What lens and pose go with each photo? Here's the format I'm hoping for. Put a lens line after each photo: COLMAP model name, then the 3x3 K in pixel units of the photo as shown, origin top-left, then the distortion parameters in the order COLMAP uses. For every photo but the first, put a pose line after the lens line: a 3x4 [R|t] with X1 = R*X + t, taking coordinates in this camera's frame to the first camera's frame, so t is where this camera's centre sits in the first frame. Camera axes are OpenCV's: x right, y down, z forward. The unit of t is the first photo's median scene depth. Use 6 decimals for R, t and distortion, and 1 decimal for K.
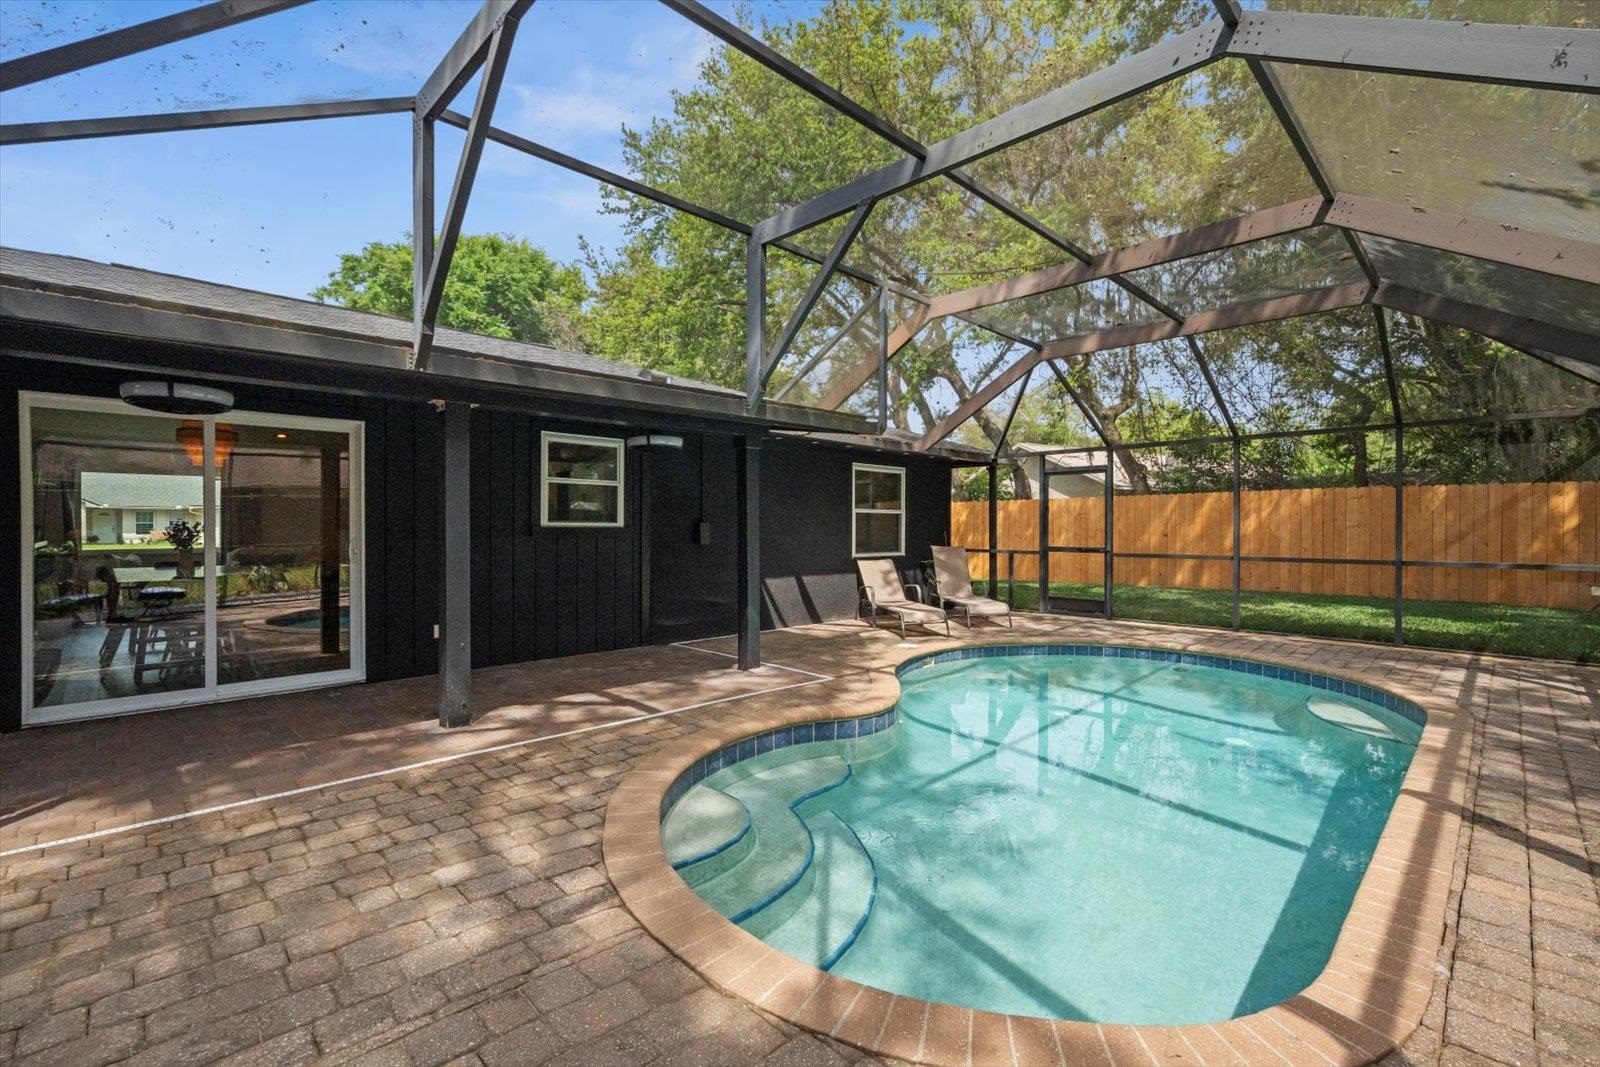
lens RADIAL K [[710.3, 0, 807.9], [0, 710.3, 527.1], [0, 0, 1]] dist [0.000473, -0.000474]
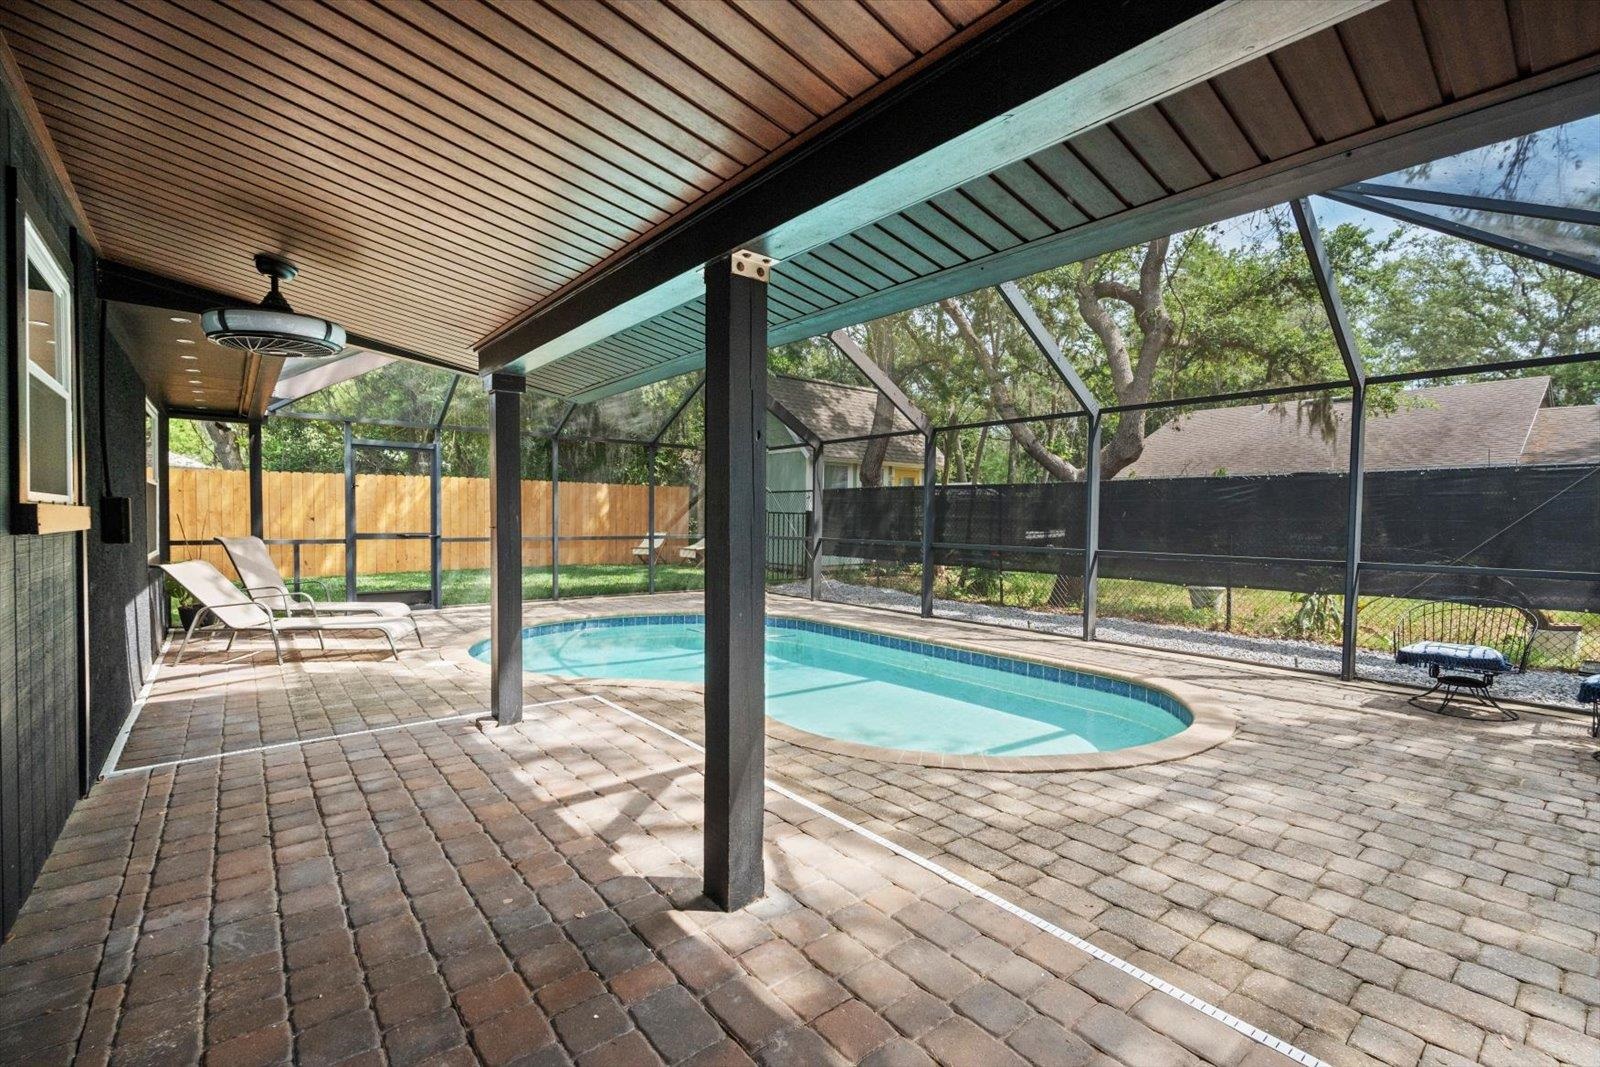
lens RADIAL K [[710.3, 0, 808.6], [0, 710.3, 532.7], [0, 0, 1]] dist [0.000473, -0.000474]
pose [[0.075407, -0.025323, 0.996831, -1.314876], [-0.008696, 0.999623, 0.026052, 0.000661], [-0.997115, -0.010633, 0.075158, 1.198199]]
